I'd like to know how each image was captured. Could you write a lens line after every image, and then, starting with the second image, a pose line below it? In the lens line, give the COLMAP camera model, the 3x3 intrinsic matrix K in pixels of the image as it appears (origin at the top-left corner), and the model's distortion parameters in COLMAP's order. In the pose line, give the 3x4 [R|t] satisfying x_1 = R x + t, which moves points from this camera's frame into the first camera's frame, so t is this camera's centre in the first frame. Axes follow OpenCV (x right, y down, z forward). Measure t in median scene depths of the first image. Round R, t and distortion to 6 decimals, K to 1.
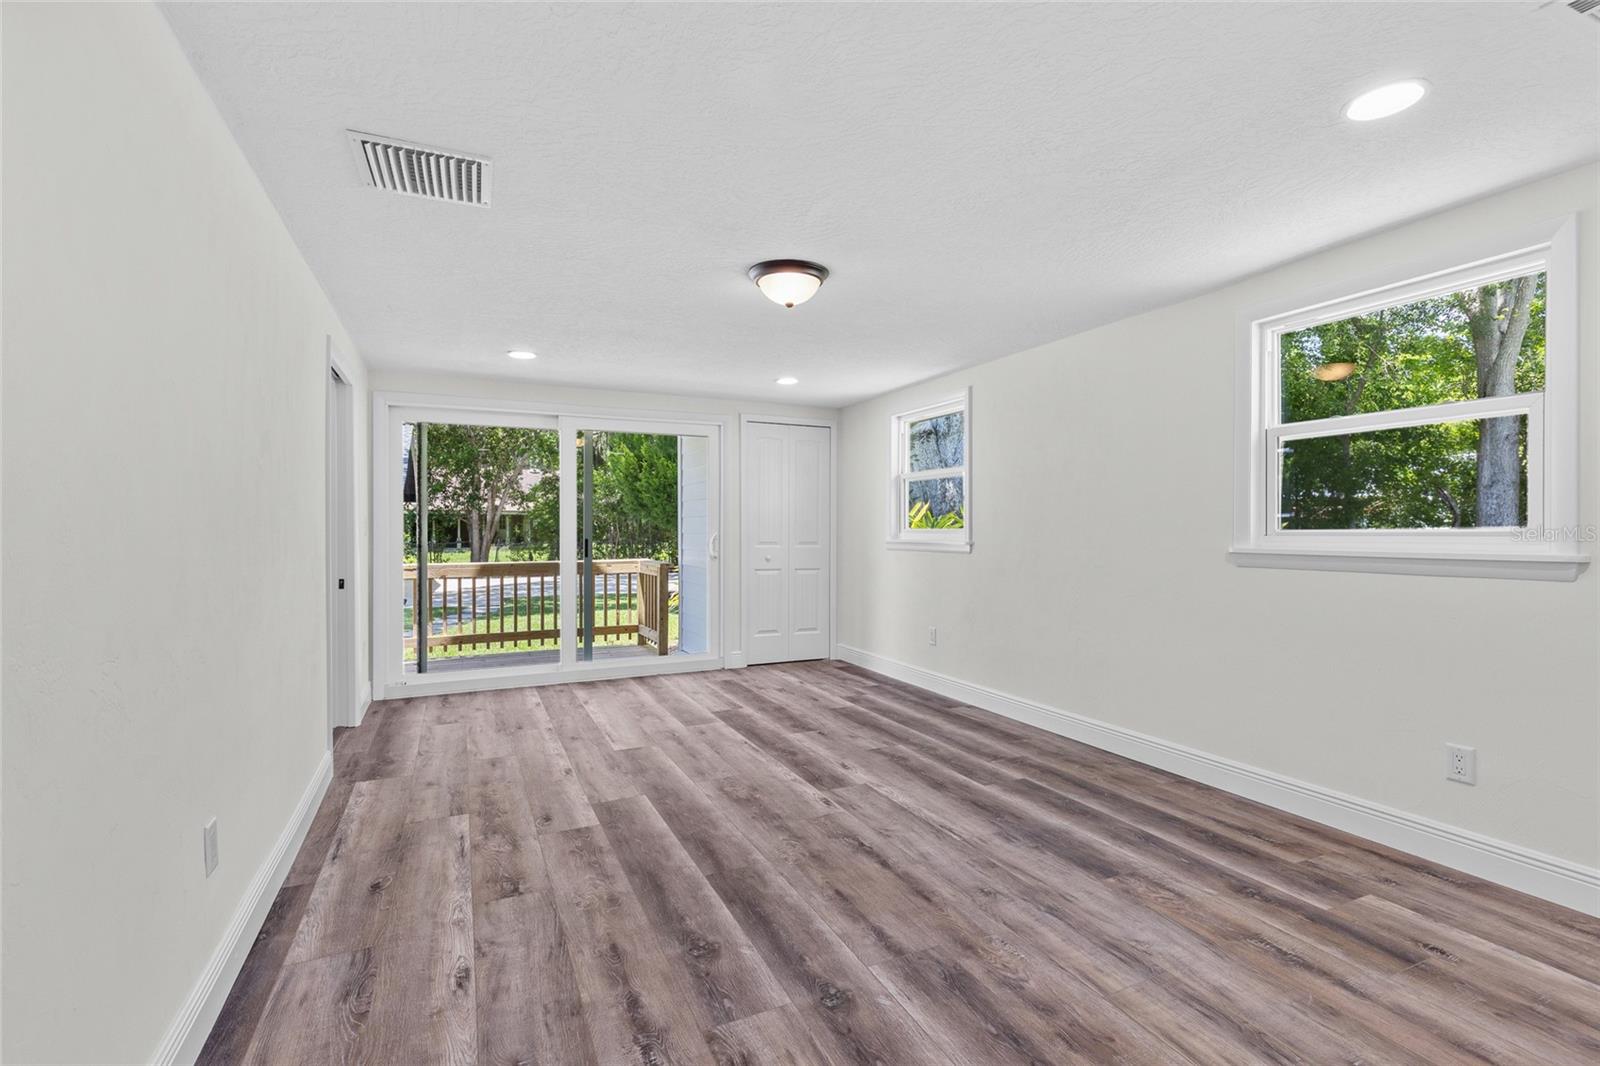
lens RADIAL K [[727.3, 0, 800.0], [0, 727.3, 533.0], [0, 0, 1]] dist [0.007144, -0.000753]
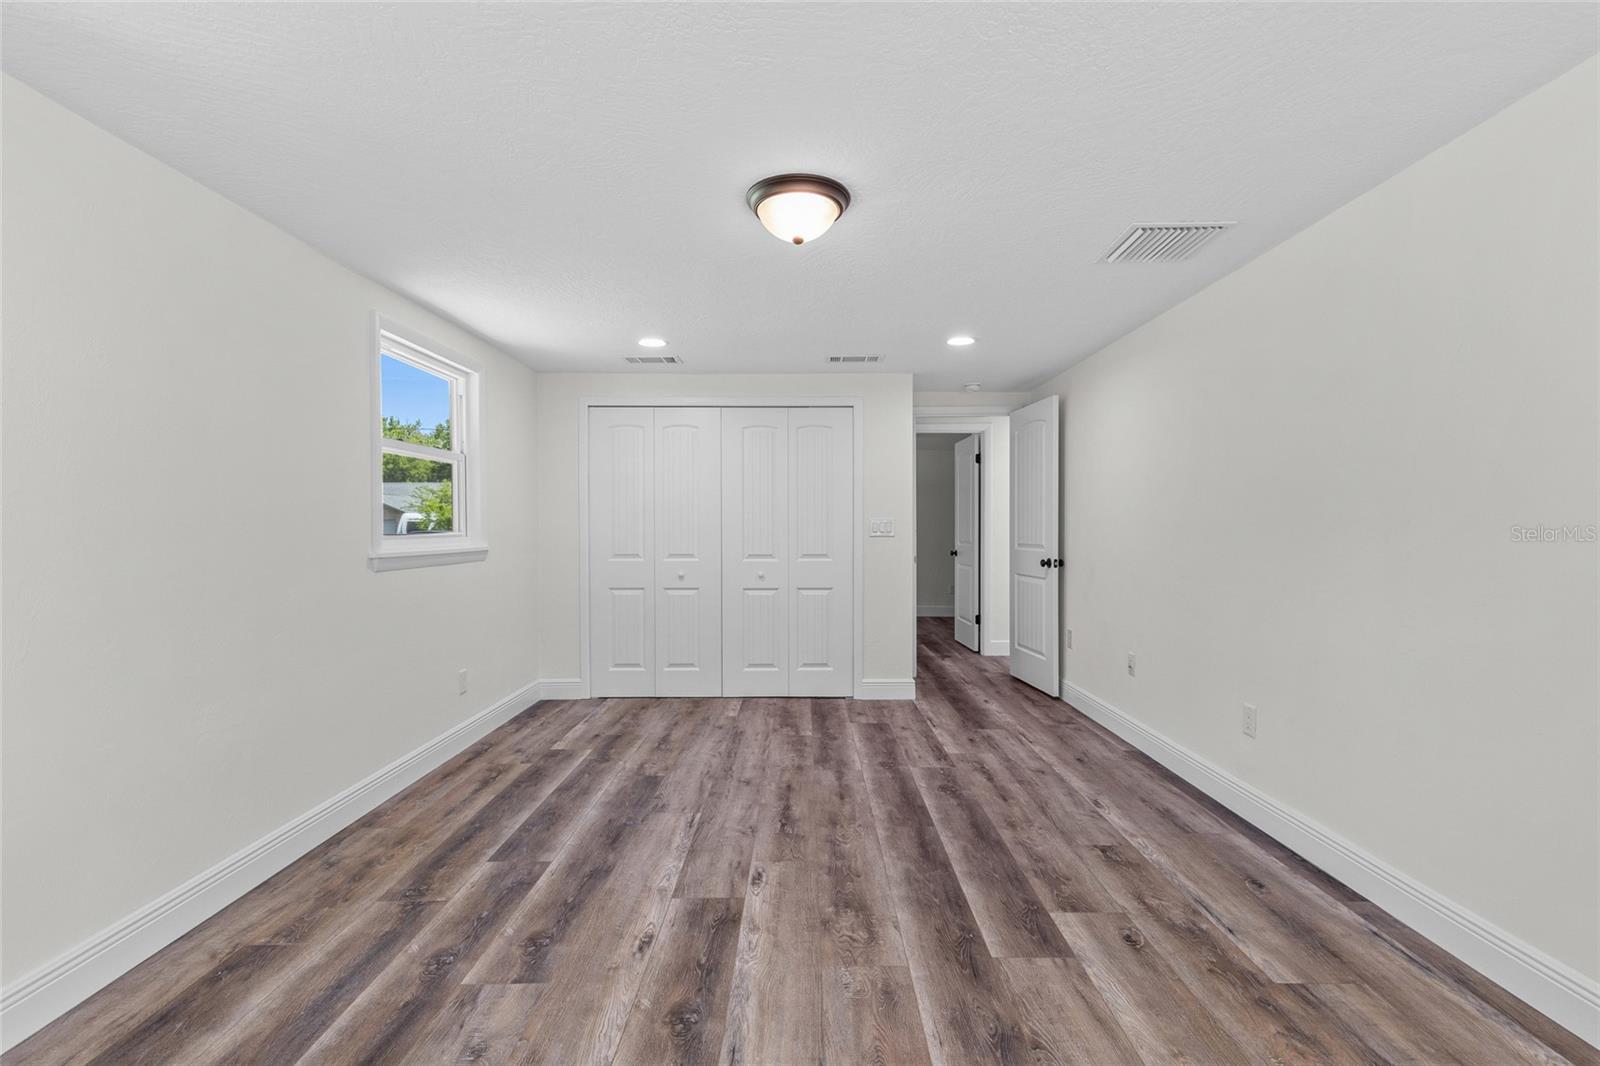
lens RADIAL K [[727.3, 0, 800.0], [0, 727.3, 533.0], [0, 0, 1]] dist [0.007144, -0.000753]
pose [[-0.903492, 0.003505, 0.428591, -0.395836], [0.009142, 0.999897, 0.011095, -0.015320], [-0.428508, 0.013943, -0.903430, 1.937294]]
